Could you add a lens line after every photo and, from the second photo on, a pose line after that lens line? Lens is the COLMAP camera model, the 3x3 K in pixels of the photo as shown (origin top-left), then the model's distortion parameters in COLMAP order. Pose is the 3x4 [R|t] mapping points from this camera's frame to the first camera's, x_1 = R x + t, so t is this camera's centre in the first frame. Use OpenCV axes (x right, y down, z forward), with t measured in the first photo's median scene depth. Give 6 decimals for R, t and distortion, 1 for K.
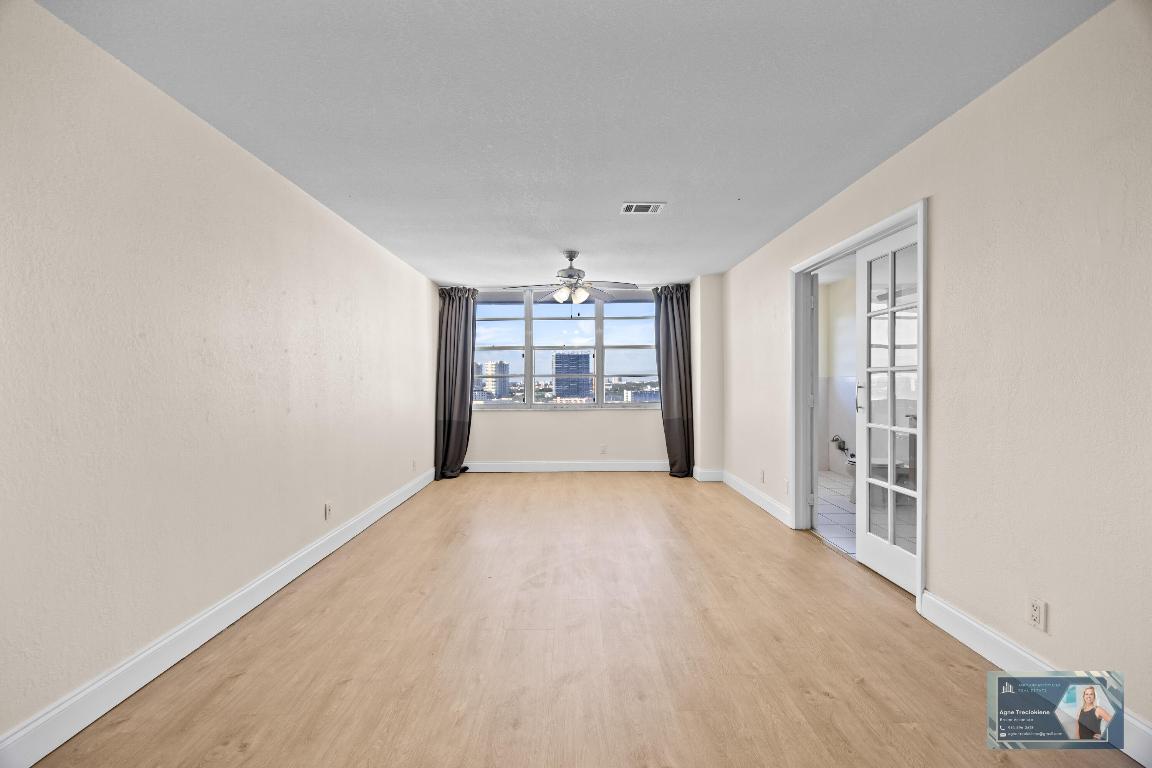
lens RADIAL K [[439.6, 0, 572.3], [0, 439.6, 386.0], [0, 0, 1]] dist [-0.000758, 0.000973]
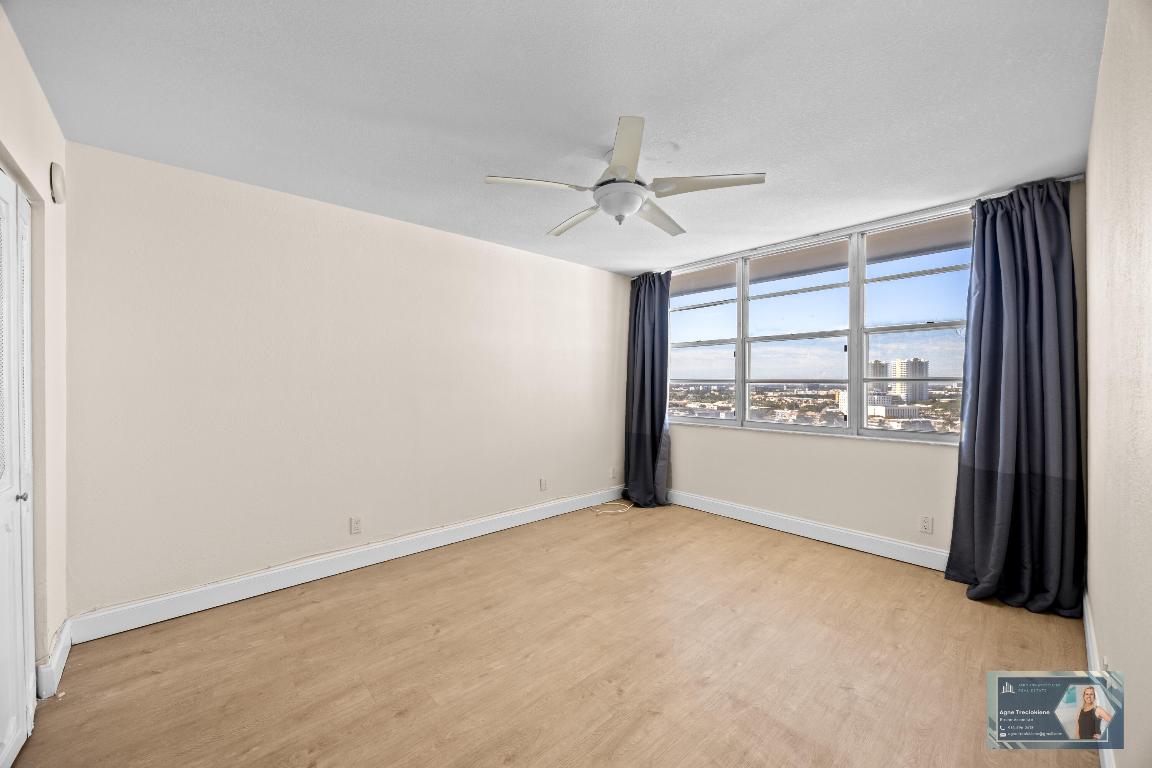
lens RADIAL K [[439.6, 0, 579.3], [0, 439.6, 365.8], [0, 0, 1]] dist [-0.000758, 0.000973]
pose [[0.681791, -0.015759, -0.731377, 0.263555], [-0.018549, 0.999074, -0.038818, -0.013751], [0.731311, 0.040032, 0.680868, 0.343634]]
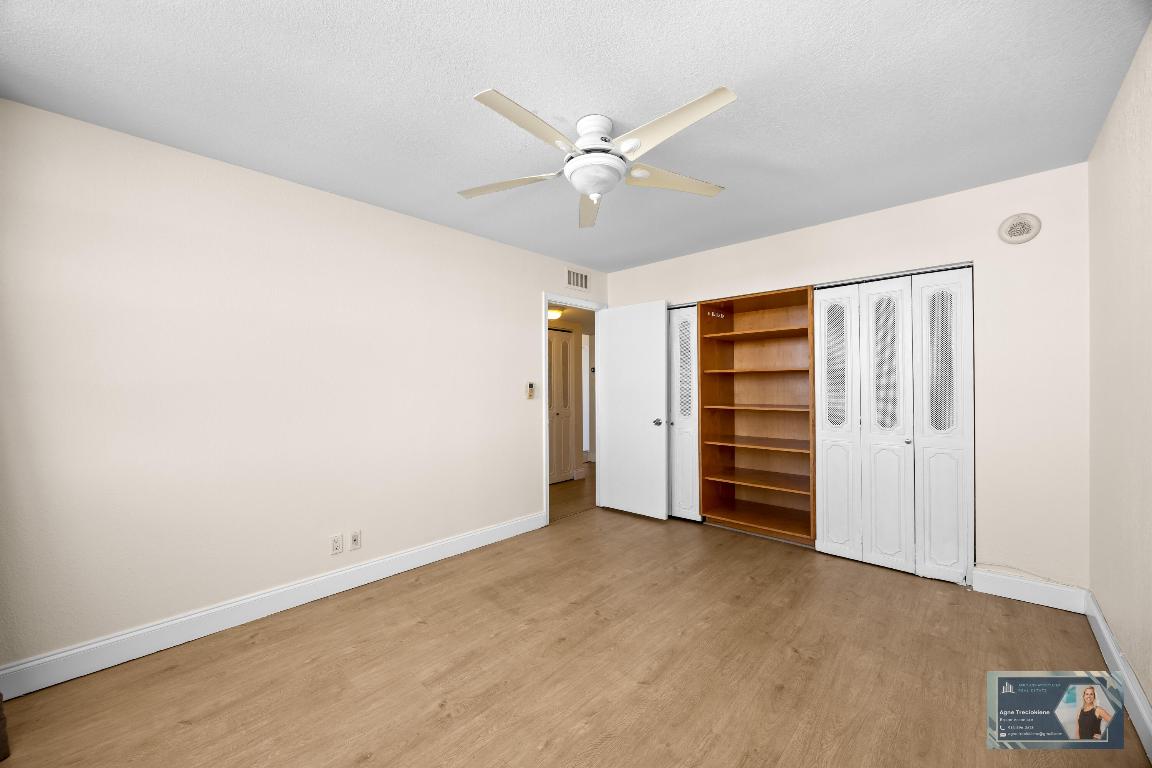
lens RADIAL K [[439.6, 0, 579.1], [0, 439.6, 388.3], [0, 0, 1]] dist [-0.000758, 0.000973]
pose [[-0.734119, 0.009358, 0.678957, -0.235555], [0.023576, 0.999653, 0.011714, -0.015507], [-0.678612, 0.024607, -0.734085, 0.915996]]
